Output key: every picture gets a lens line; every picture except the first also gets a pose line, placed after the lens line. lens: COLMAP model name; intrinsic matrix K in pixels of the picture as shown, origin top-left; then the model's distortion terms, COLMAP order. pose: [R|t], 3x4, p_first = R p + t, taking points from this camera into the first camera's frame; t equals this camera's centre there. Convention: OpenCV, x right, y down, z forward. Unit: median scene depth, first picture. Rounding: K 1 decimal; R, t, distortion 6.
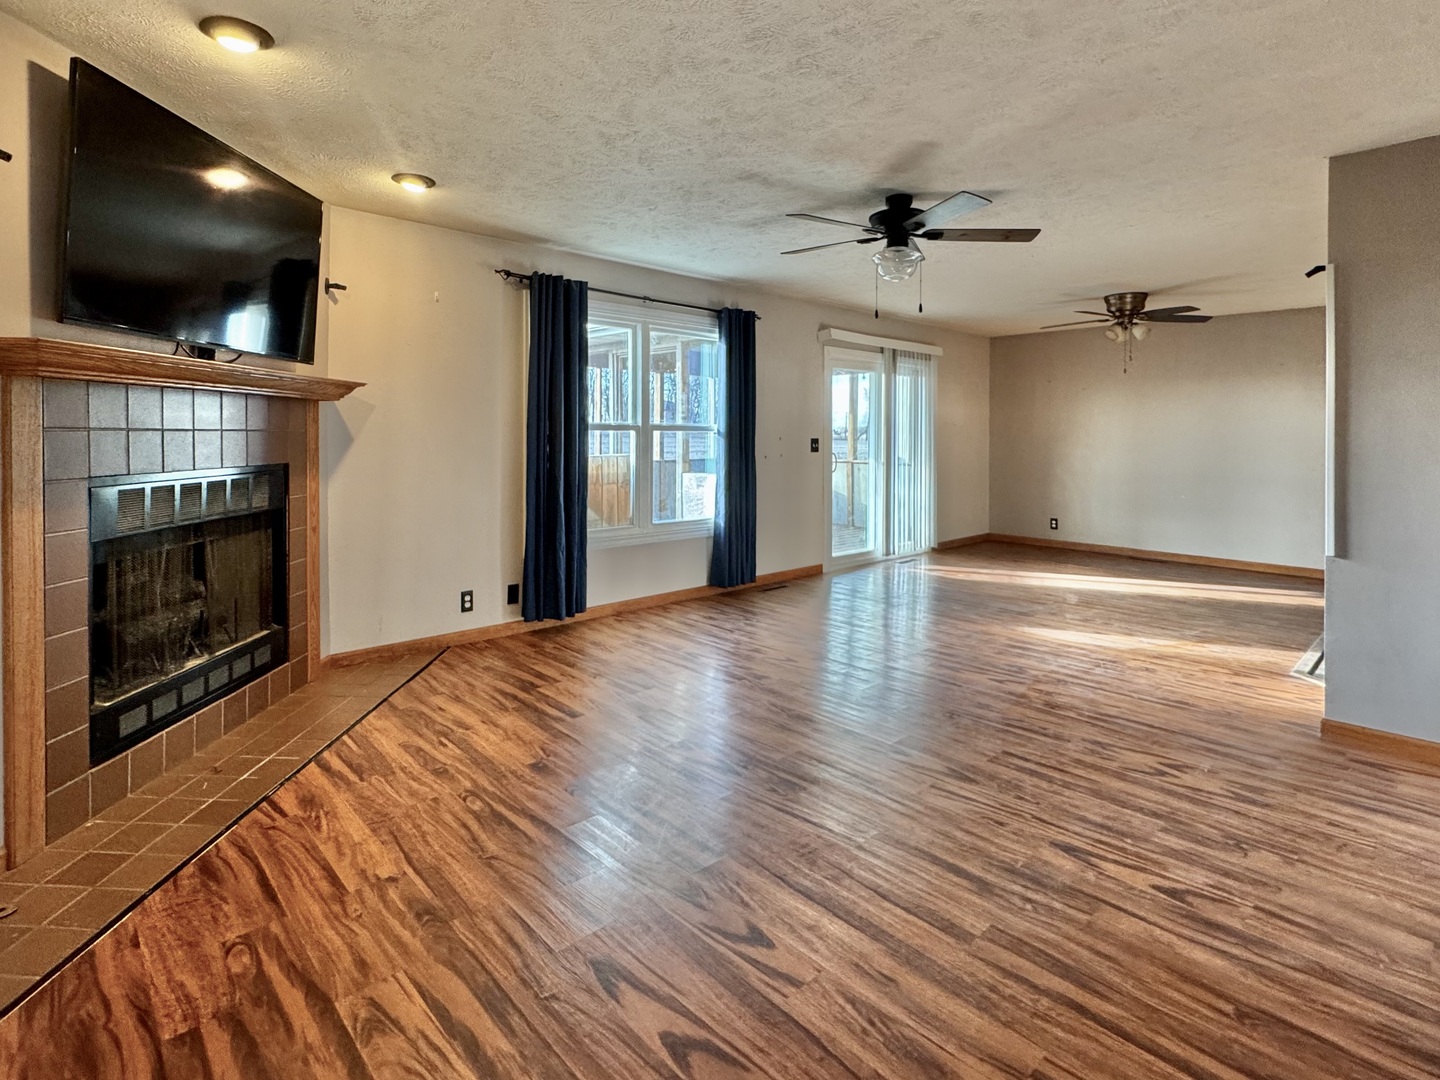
lens RADIAL K [[724.9, 0, 666.7], [0, 724.9, 426.1], [0, 0, 1]] dist [-0.003530, 0.000763]
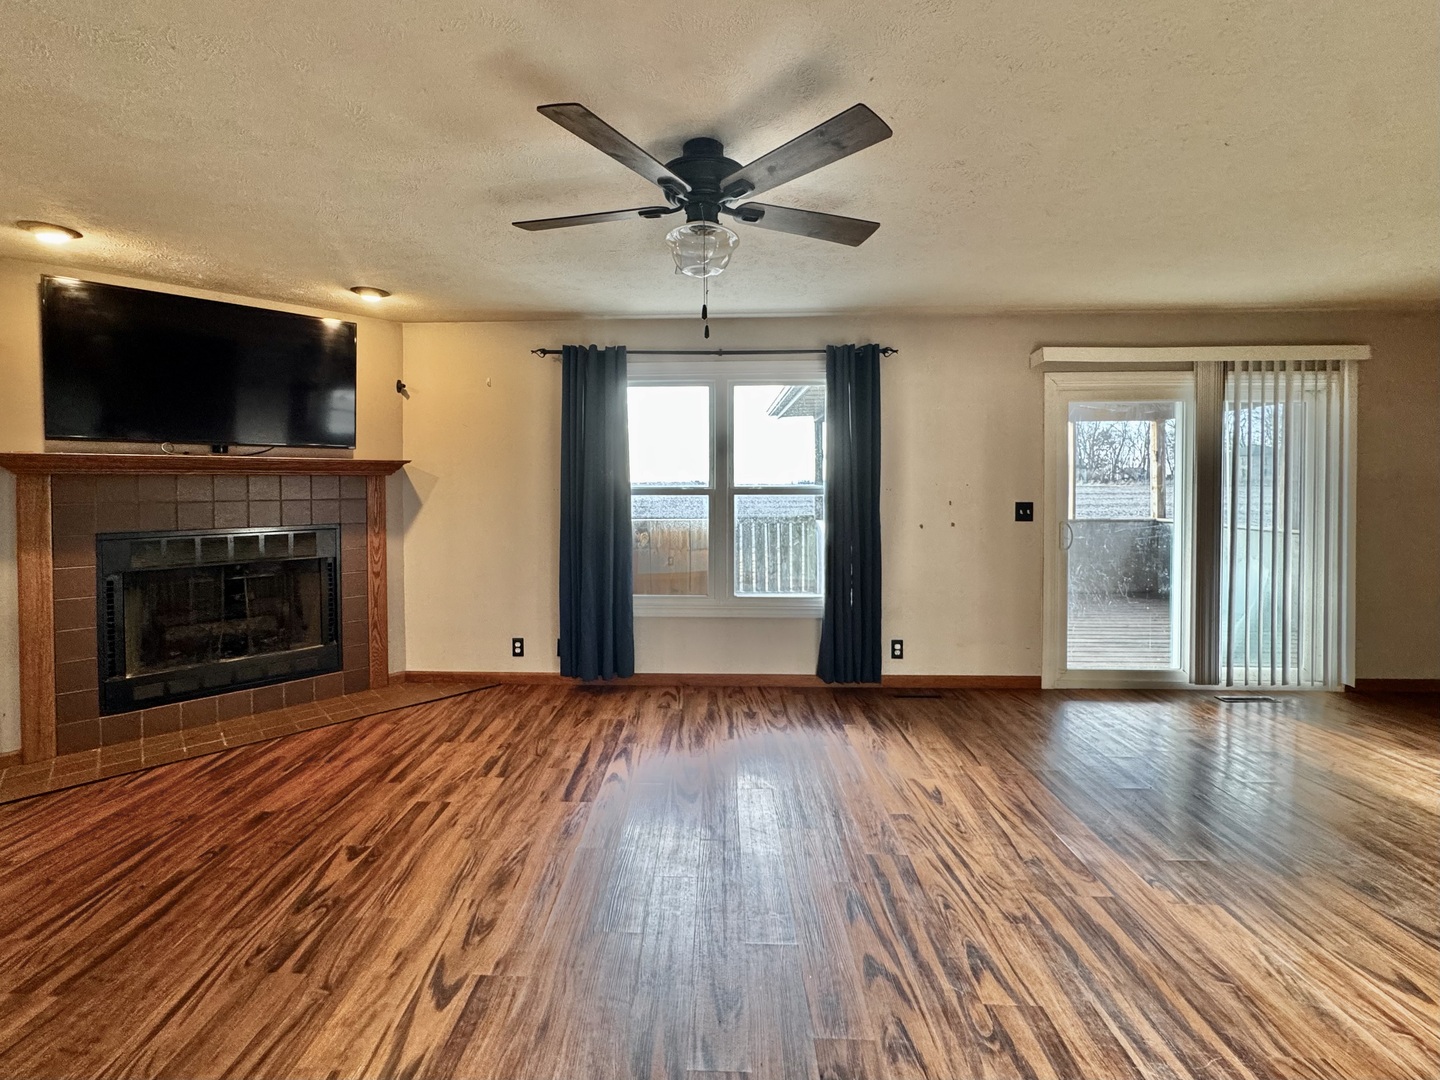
lens RADIAL K [[612.0, 0, 673.6], [0, 612.0, 484.9], [0, 0, 1]] dist [-0.002986, 0.000748]
pose [[0.728745, -0.005603, -0.684763, 0.687860], [0.014810, 0.999862, 0.007581, -0.019101], [0.684625, -0.015666, 0.728727, 0.581976]]
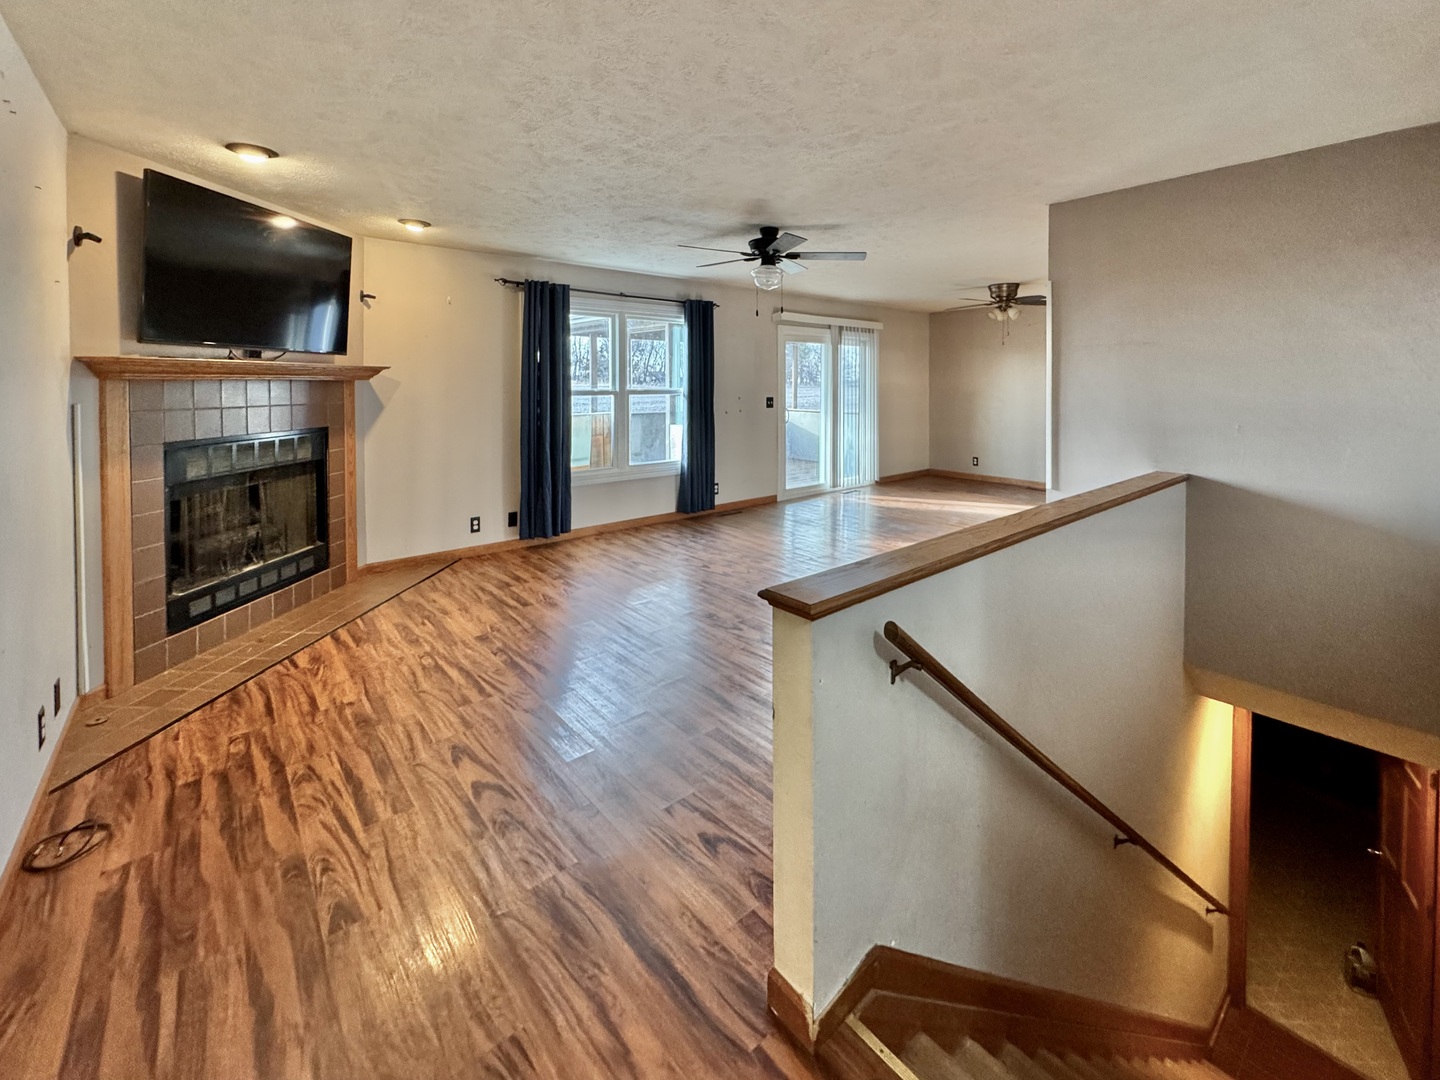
lens RADIAL K [[612.0, 0, 719.4], [0, 612.0, 380.4], [0, 0, 1]] dist [-0.002986, 0.000748]
pose [[0.999853, -0.009116, -0.014508, 0.244505], [0.009192, 0.999944, 0.005160, -0.036022], [0.014460, -0.005292, 0.999881, -0.163929]]
